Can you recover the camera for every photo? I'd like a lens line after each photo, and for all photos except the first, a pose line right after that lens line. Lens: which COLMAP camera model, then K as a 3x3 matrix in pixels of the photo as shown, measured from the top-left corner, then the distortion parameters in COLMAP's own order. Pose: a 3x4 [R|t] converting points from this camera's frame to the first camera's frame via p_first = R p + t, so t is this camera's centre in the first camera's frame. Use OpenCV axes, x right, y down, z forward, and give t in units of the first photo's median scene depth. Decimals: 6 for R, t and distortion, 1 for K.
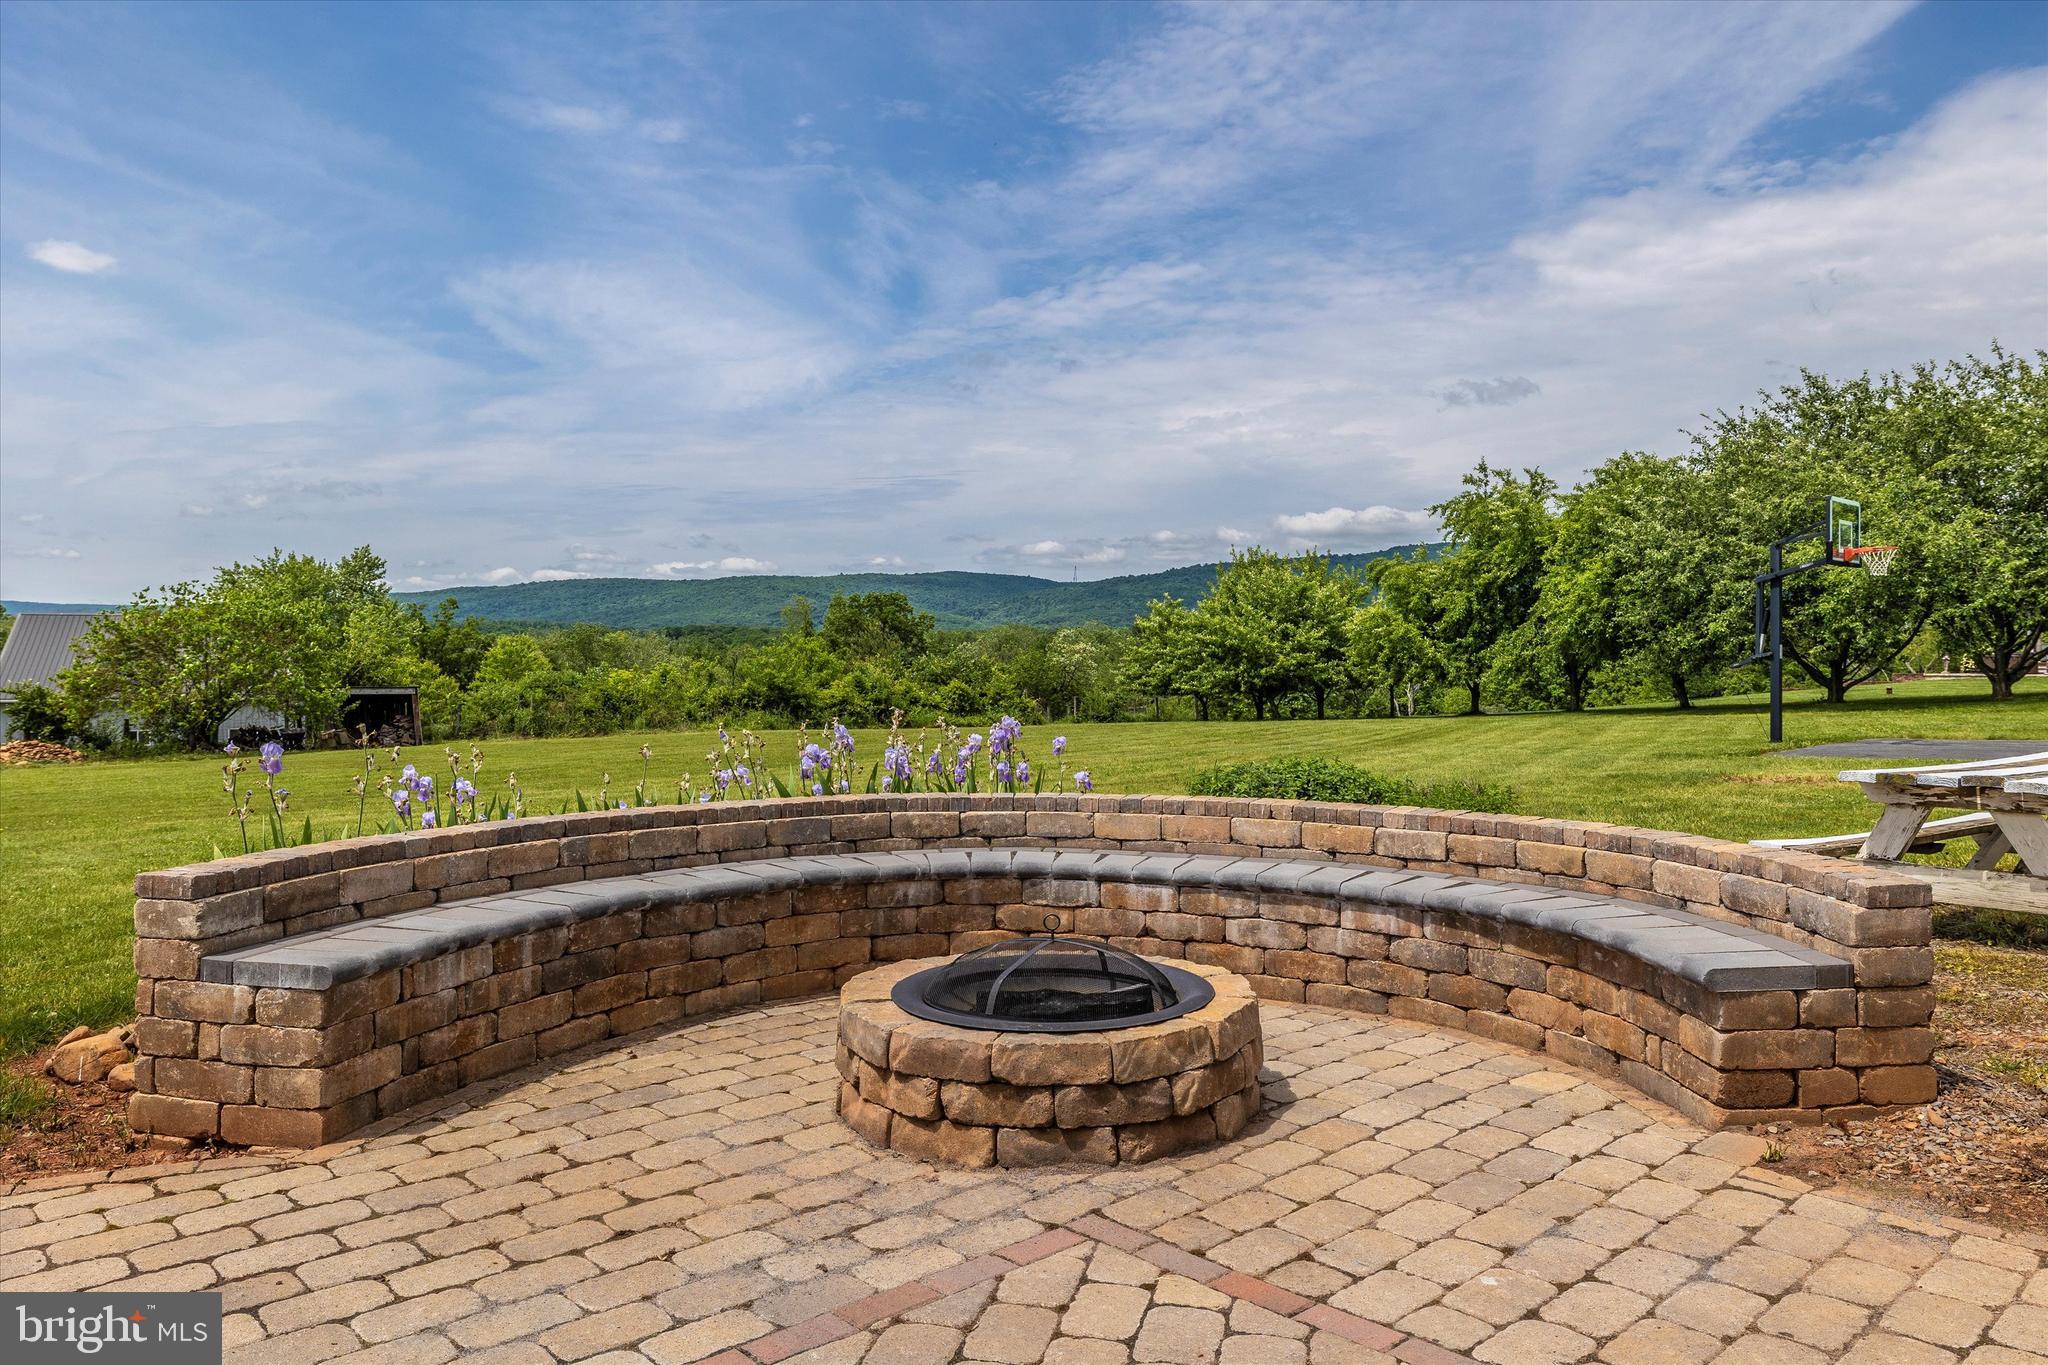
lens RADIAL K [[1403.4, 0, 1024.0], [0, 1403.4, 682.5], [0, 0, 1]] dist [-0.001312, 0.001058]
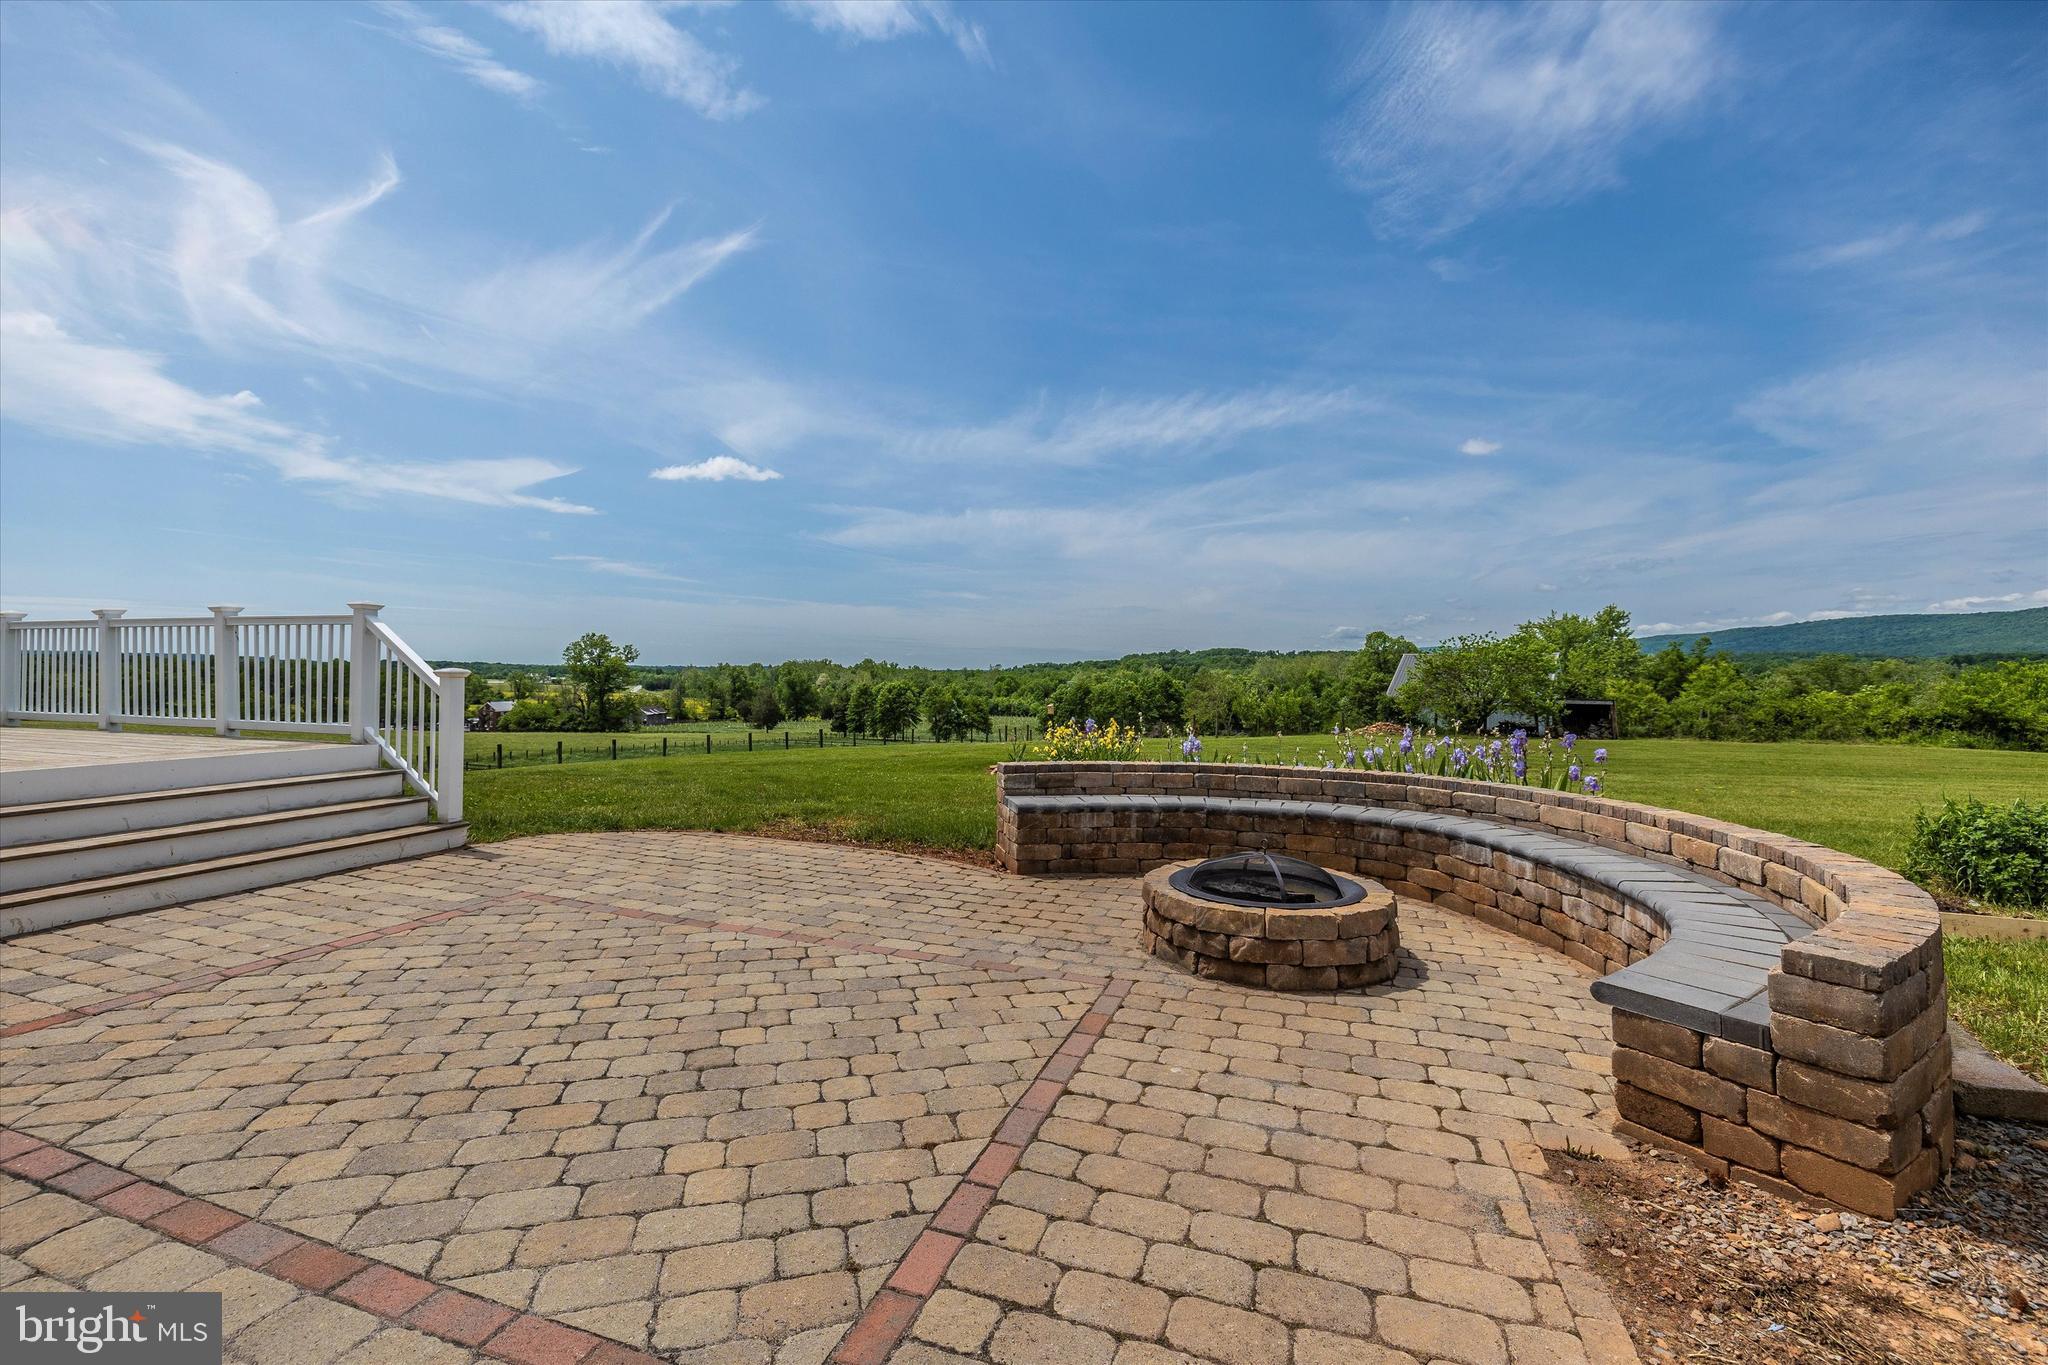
lens RADIAL K [[857.4, 0, 1027.1], [0, 857.4, 665.0], [0, 0, 1]] dist [0.000238, -0.000064]
pose [[0.464781, -0.005582, -0.885408, 0.588963], [-0.023835, 0.999539, -0.018814, -0.014800], [0.885105, 0.029848, 0.464434, 0.184485]]
